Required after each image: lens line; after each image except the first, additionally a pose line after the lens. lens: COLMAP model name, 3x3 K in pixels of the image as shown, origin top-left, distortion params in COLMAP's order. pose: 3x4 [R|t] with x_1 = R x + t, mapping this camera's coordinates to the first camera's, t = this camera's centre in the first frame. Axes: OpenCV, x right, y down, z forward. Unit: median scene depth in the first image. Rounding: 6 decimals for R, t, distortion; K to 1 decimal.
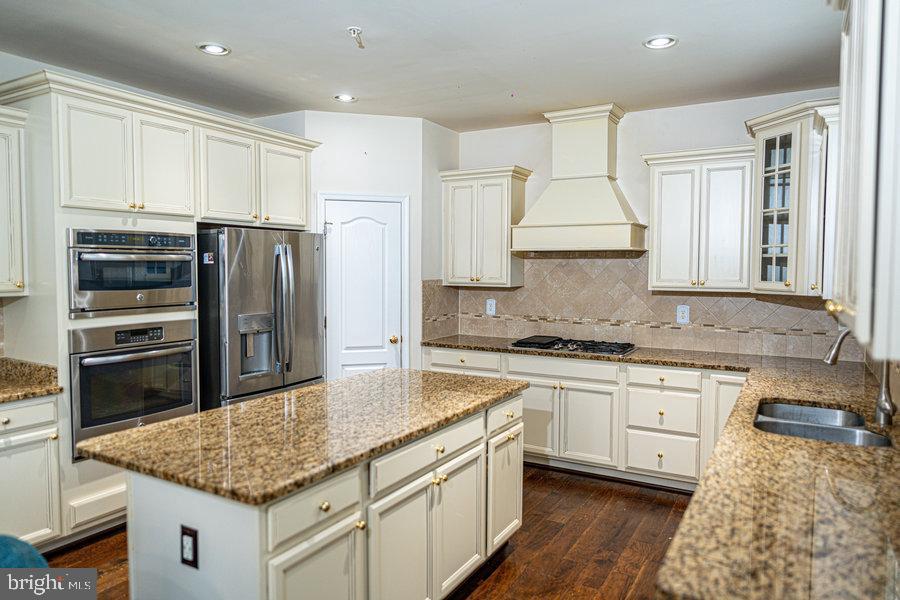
lens RADIAL K [[599.2, 0, 450.0], [0, 599.2, 298.3], [0, 0, 1]] dist [-0.009132, -0.003084]
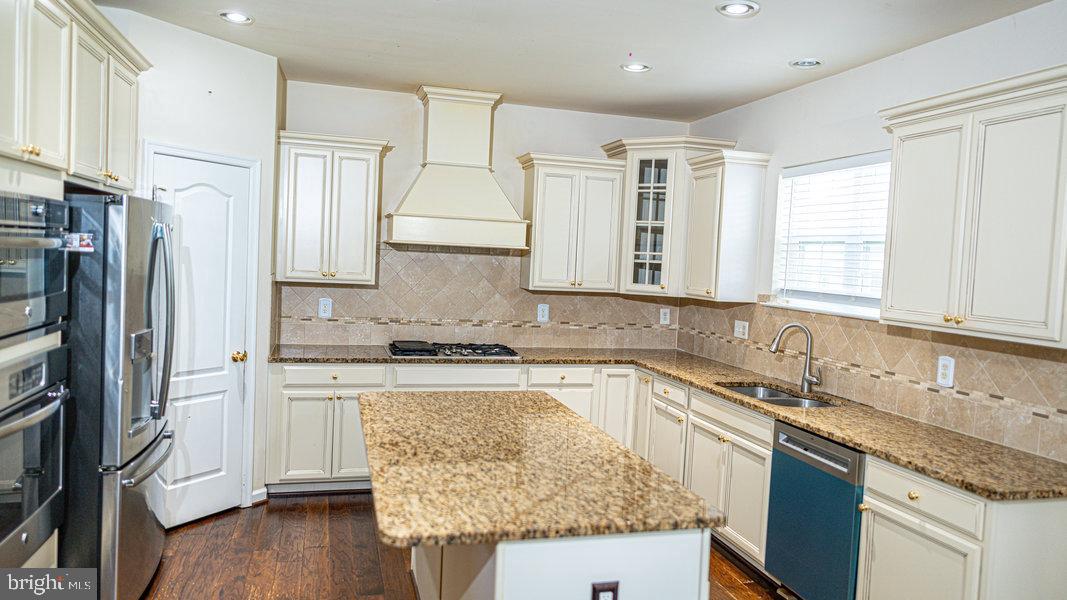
lens RADIAL K [[744.0, 0, 534.0], [0, 744.0, 299.2], [0, 0, 1]] dist [0.005212, 0.000177]
pose [[0.698507, -0.012082, 0.715501, -0.599578], [-0.006452, 0.999710, 0.023180, -0.029120], [-0.715574, -0.020807, 0.698227, 0.143270]]
